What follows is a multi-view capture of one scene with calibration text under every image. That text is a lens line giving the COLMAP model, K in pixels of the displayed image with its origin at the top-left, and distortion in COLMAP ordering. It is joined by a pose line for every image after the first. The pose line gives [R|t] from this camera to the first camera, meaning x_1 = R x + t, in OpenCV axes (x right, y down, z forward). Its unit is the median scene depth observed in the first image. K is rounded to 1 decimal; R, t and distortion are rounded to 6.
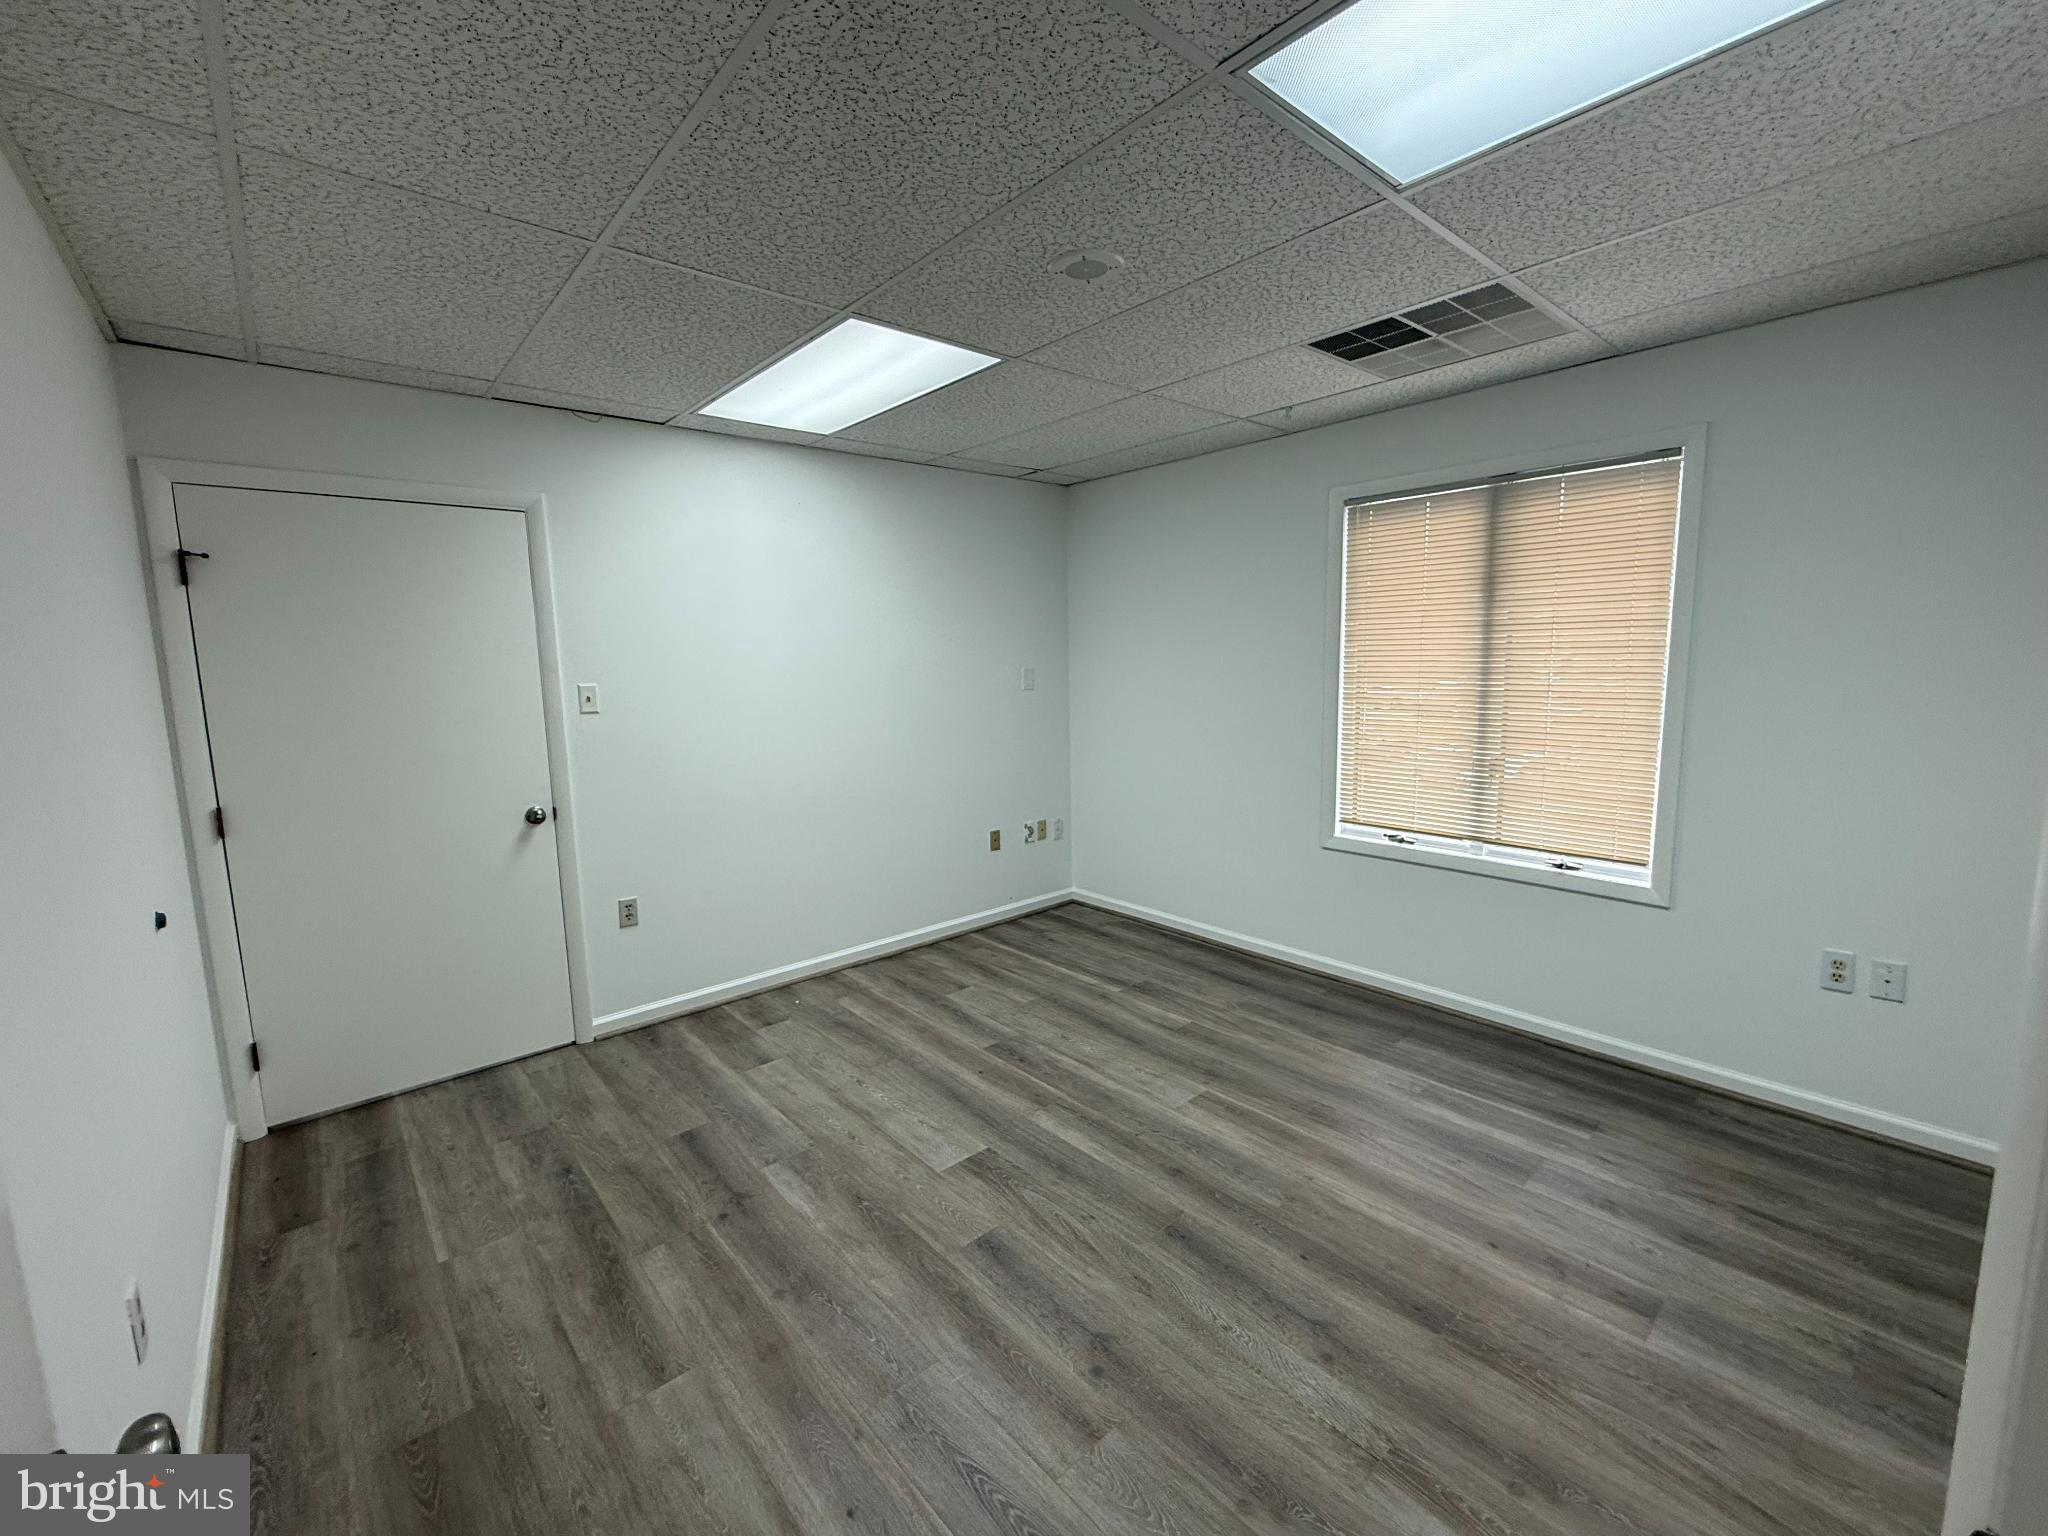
lens RADIAL K [[844.2, 0, 1043.9], [0, 844.2, 757.0], [0, 0, 1]] dist [0.007490, -0.002388]
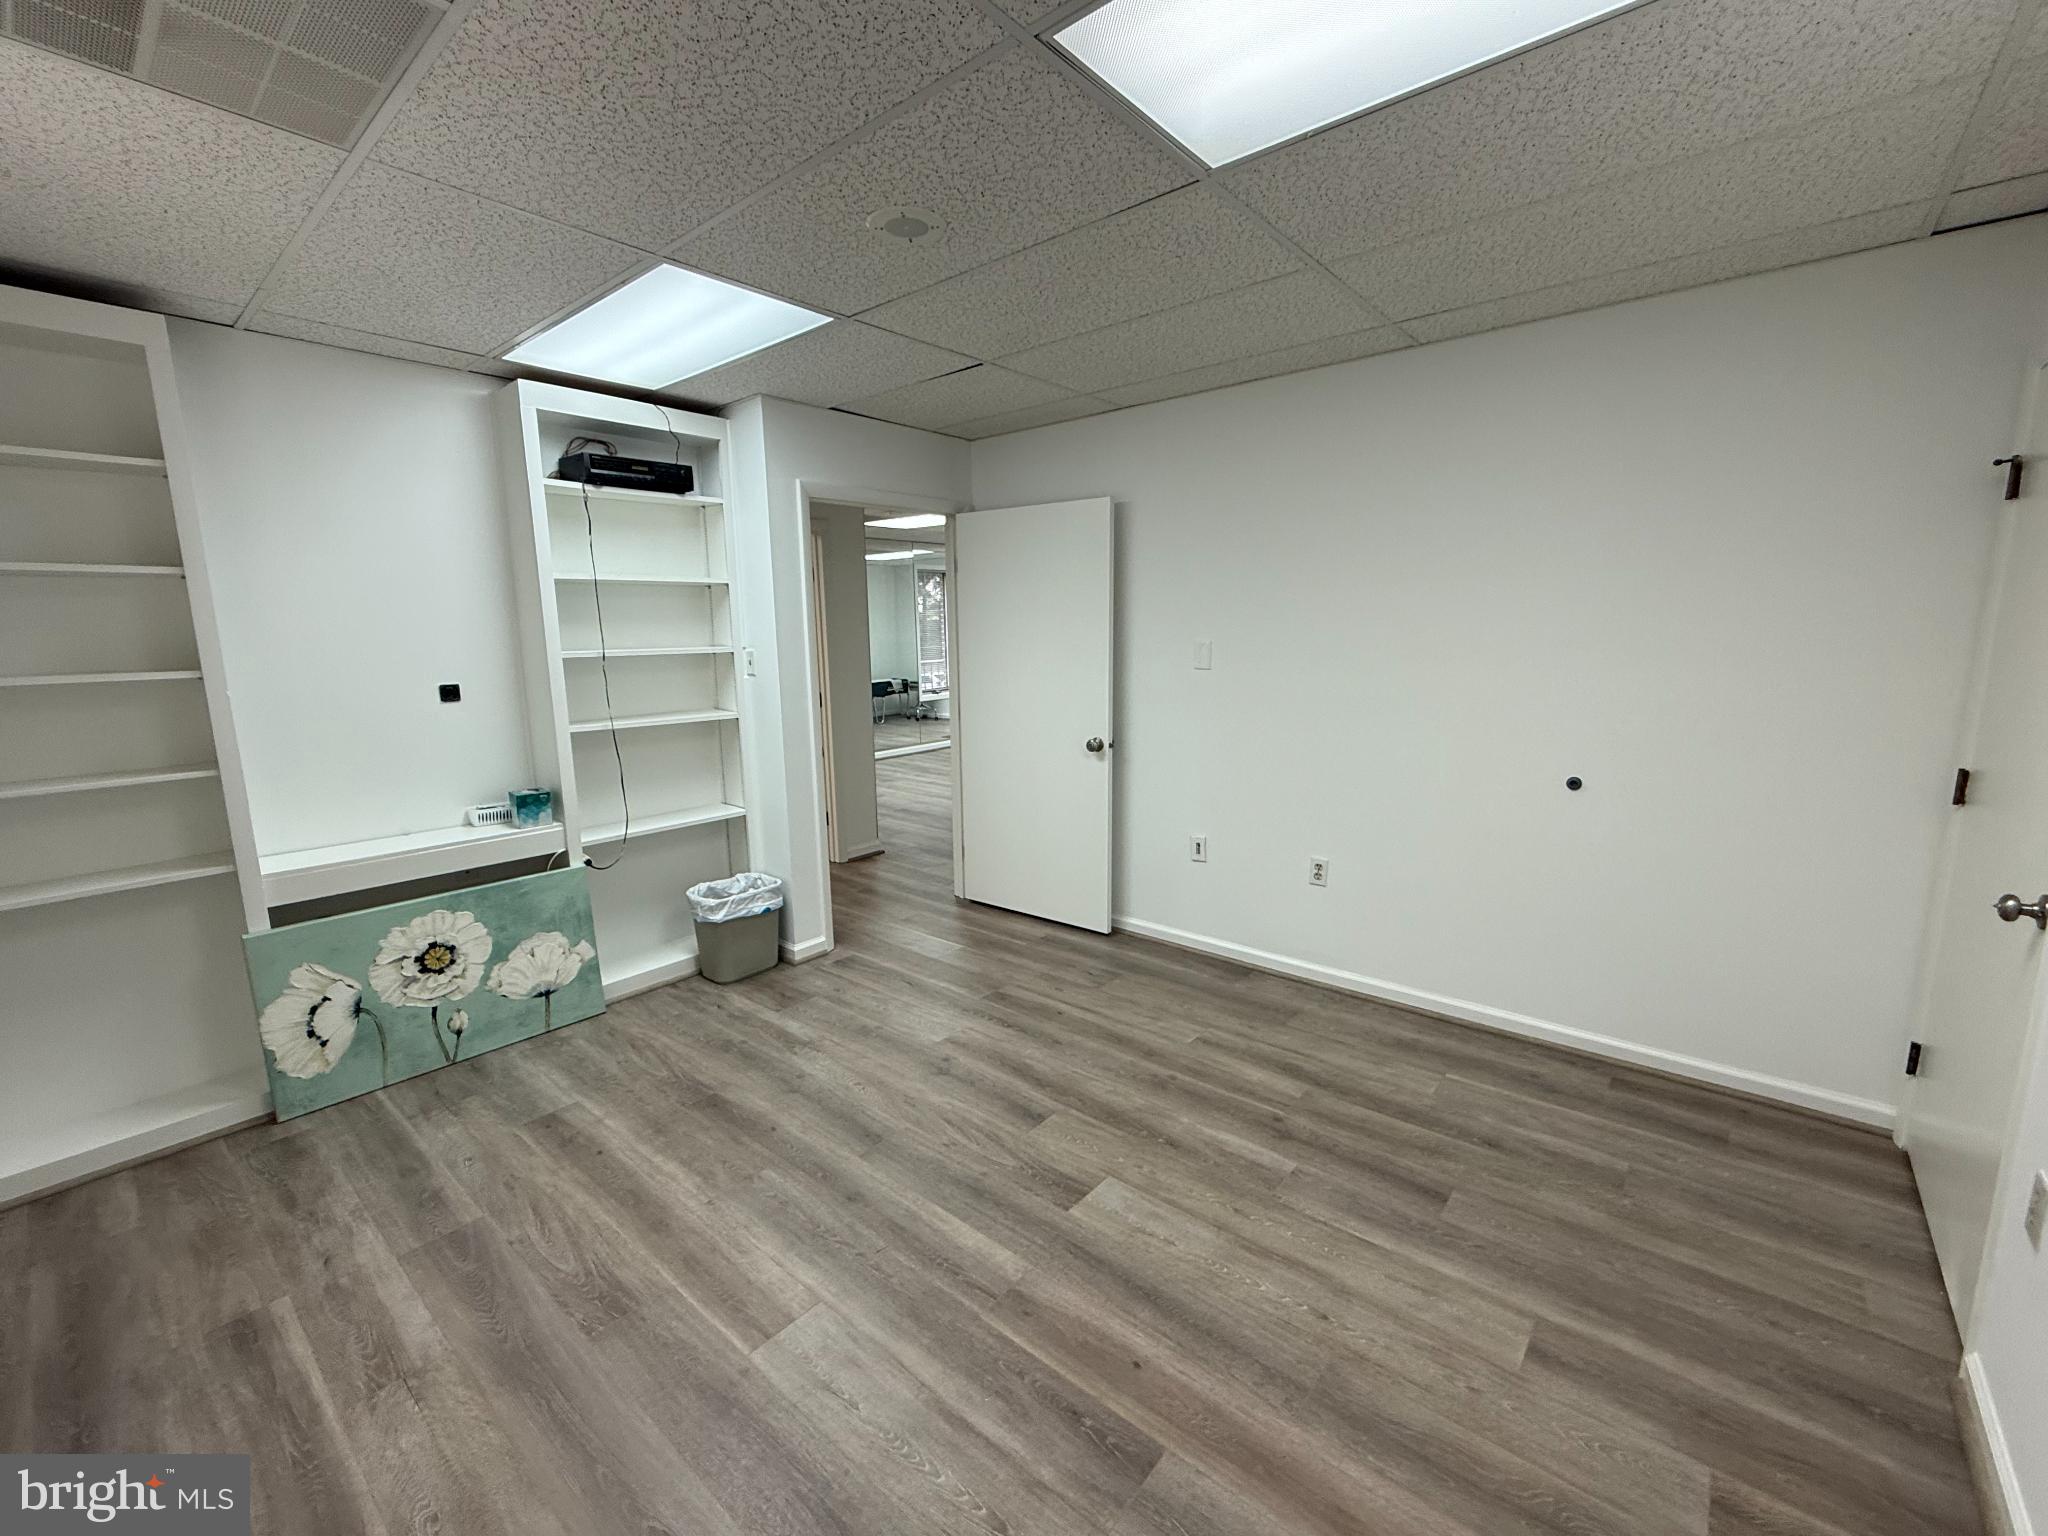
lens RADIAL K [[844.2, 0, 1035.7], [0, 844.2, 766.5], [0, 0, 1]] dist [0.007490, -0.002388]
pose [[-0.989122, 0.061645, -0.133559, 0.052483], [0.020523, 0.956904, 0.289678, -0.211212], [0.145661, 0.283786, -0.947760, 1.701689]]
